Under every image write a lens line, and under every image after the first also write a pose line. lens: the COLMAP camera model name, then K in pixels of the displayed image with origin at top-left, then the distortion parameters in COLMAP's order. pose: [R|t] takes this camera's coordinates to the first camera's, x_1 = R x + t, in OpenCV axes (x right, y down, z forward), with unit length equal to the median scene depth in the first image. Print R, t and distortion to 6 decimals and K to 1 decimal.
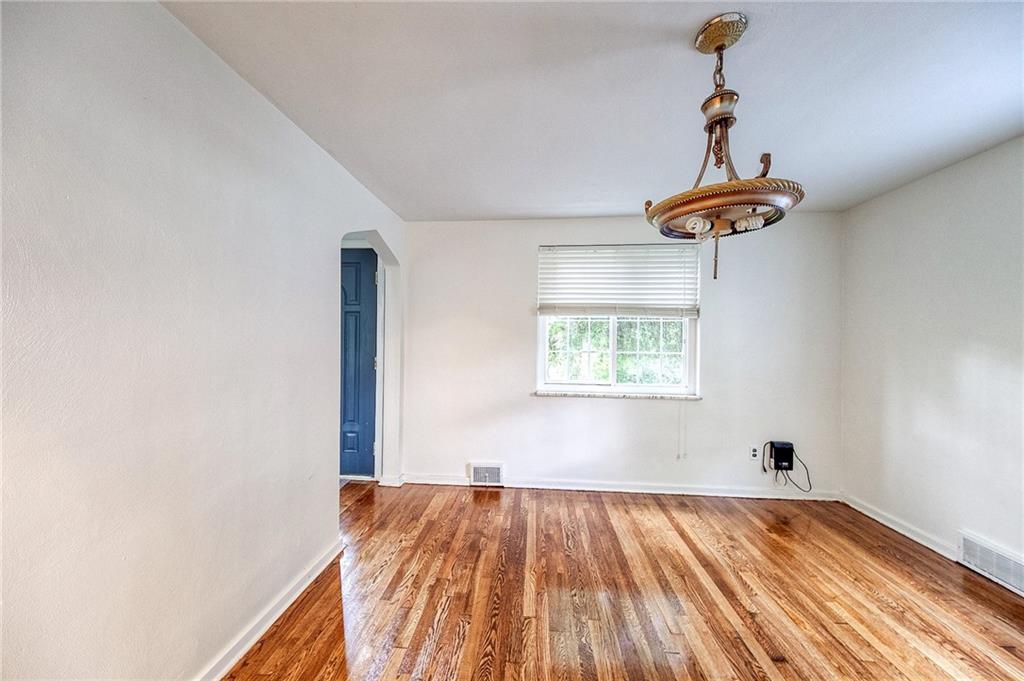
lens RADIAL K [[345.9, 0, 511.3], [0, 345.9, 344.4], [0, 0, 1]] dist [0.004568, -0.001911]
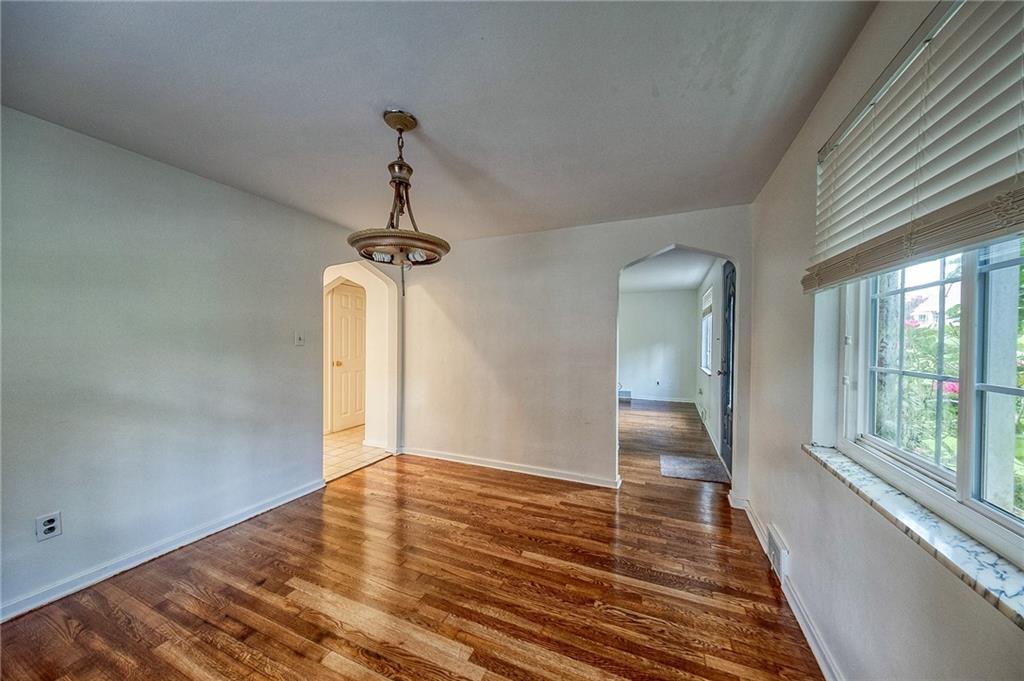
lens RADIAL K [[345.9, 0, 511.9], [0, 345.9, 341.8], [0, 0, 1]] dist [0.004568, -0.001911]
pose [[-0.341750, -0.008786, -0.939750, 1.051753], [-0.020624, 0.999786, -0.001847, -0.001232], [0.939565, 0.018750, -0.341858, 1.136328]]
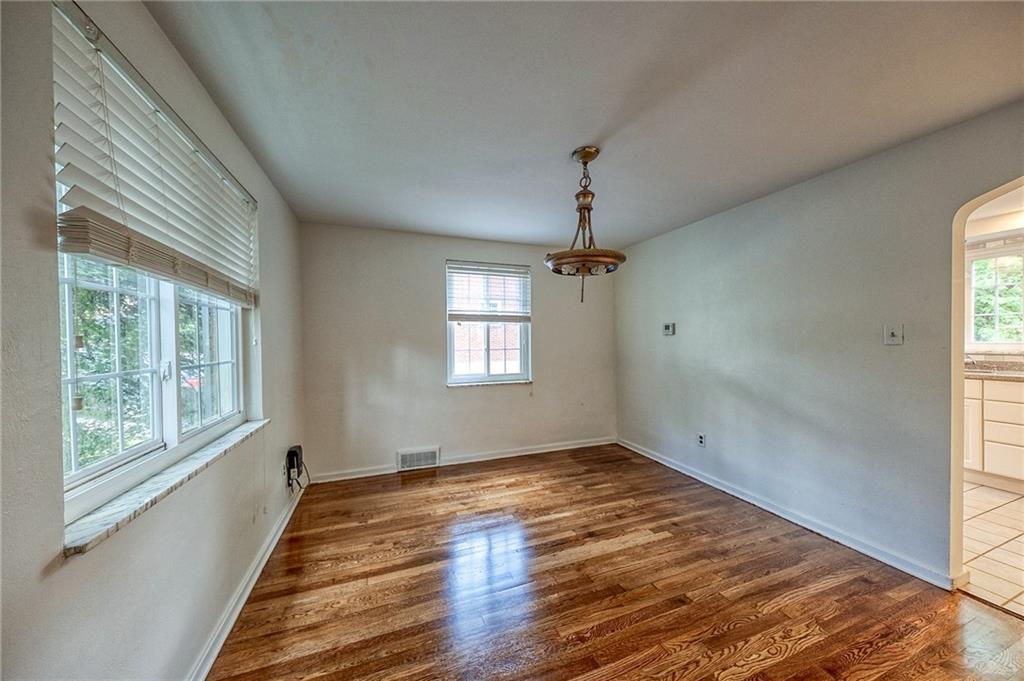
lens RADIAL K [[345.9, 0, 516.8], [0, 345.9, 343.2], [0, 0, 1]] dist [0.004568, -0.001911]
pose [[-0.424282, -0.013882, 0.905424, -0.456274], [0.017648, 0.999566, 0.023596, -0.016588], [-0.905358, 0.025991, -0.423852, 1.199655]]
